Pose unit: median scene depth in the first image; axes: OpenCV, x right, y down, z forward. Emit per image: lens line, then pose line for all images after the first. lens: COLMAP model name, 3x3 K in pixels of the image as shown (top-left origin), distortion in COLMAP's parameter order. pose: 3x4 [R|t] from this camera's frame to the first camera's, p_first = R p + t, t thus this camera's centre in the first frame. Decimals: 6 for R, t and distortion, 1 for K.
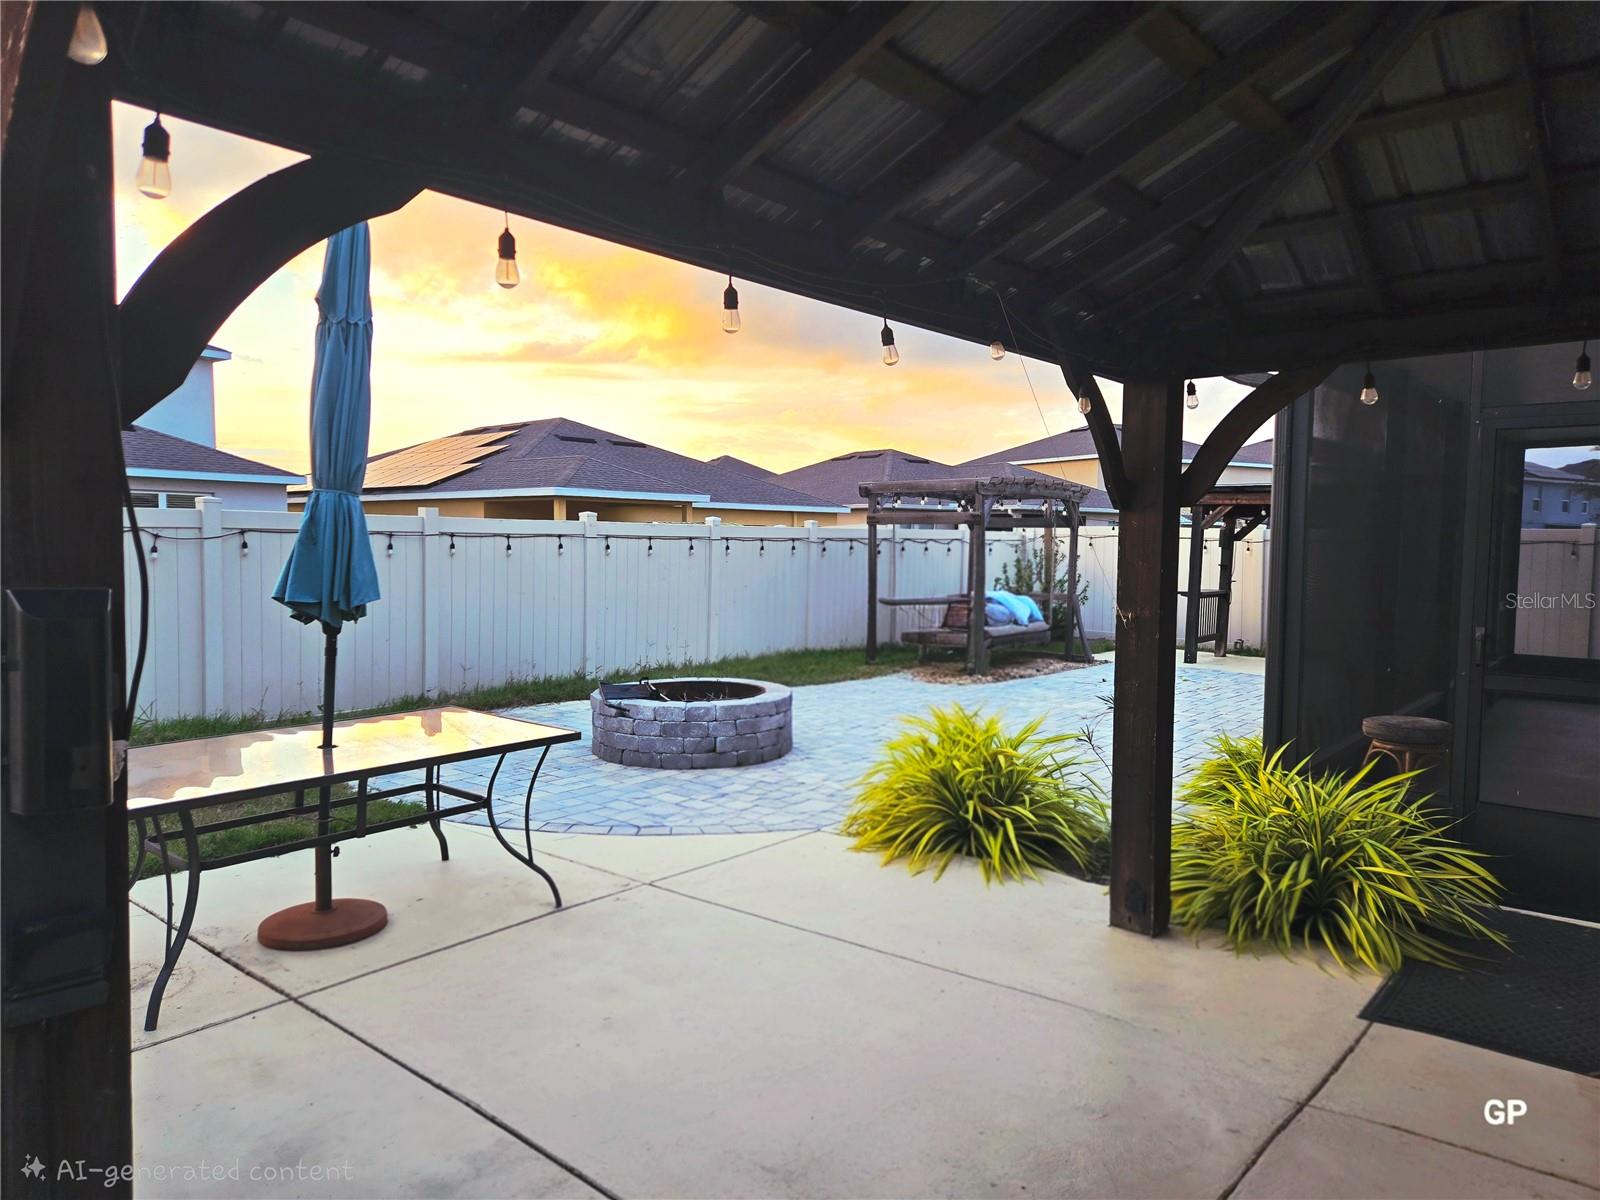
lens RADIAL K [[1051.1, 0, 799.8], [0, 1051.1, 599.2], [0, 0, 1]] dist [0.034673, 0.001656]
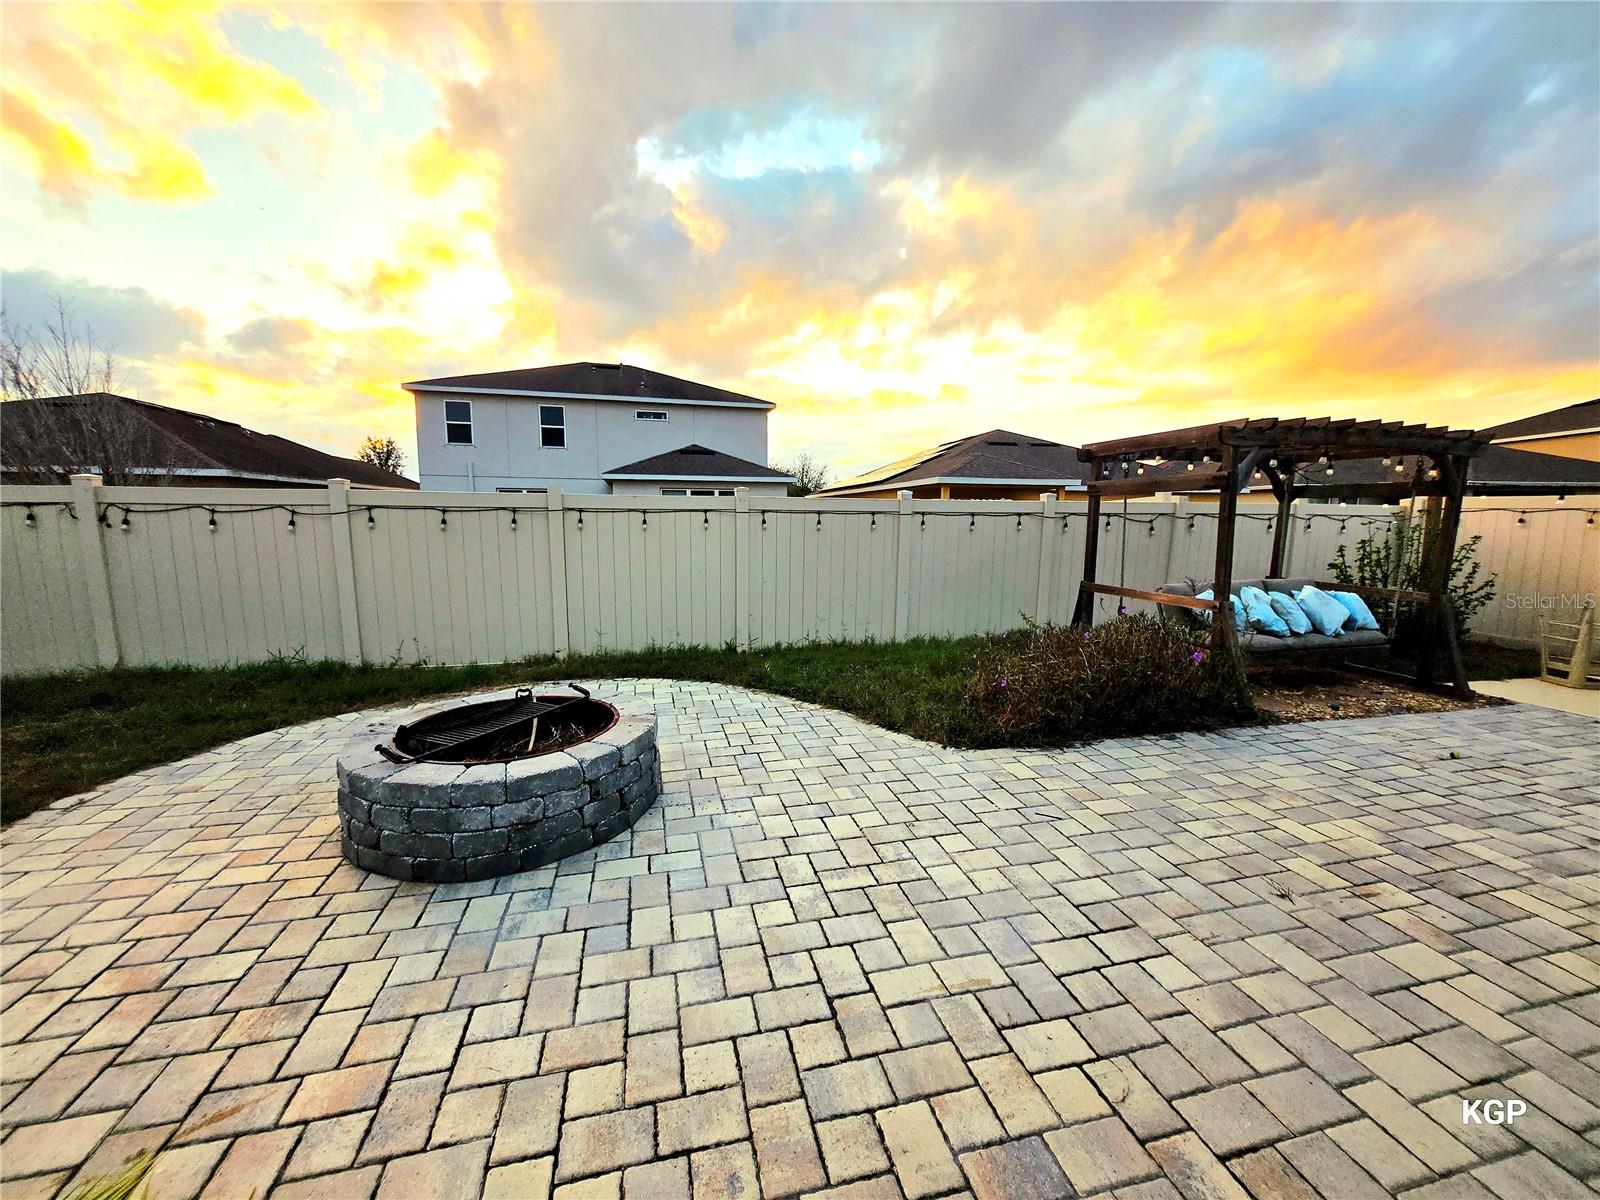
lens RADIAL K [[639.0, 0, 789.7], [0, 639.0, 596.6], [0, 0, 1]] dist [0.001314, 0.000133]
pose [[0.806753, 0.070918, -0.586618, 0.183807], [-0.032383, 0.996586, 0.075944, -0.023356], [0.590001, -0.042272, 0.806295, 0.473130]]
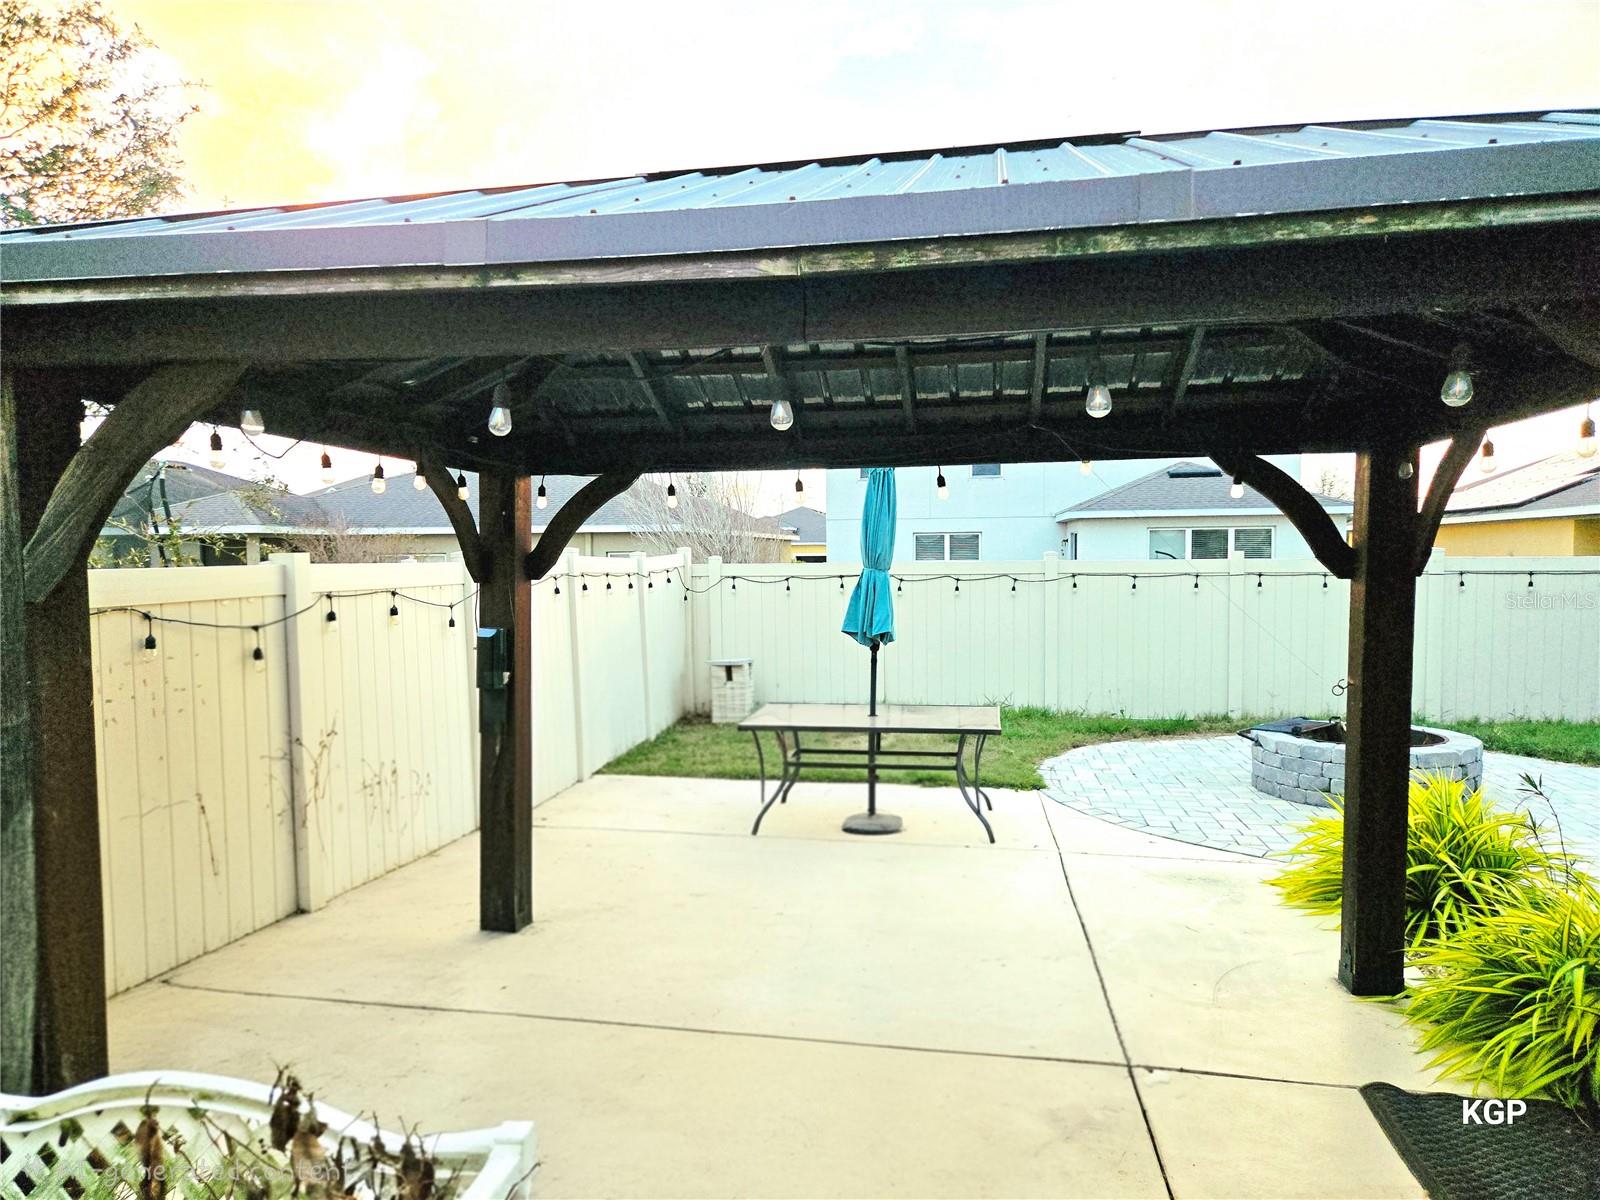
lens RADIAL K [[1051.1, 0, 789.3], [0, 1051.1, 598.3], [0, 0, 1]] dist [0.034673, 0.001656]
pose [[0.513528, 0.018224, -0.857879, 0.296131], [-0.034790, 0.999395, 0.000405, -0.015043], [0.857367, 0.029638, 0.513851, 0.001787]]
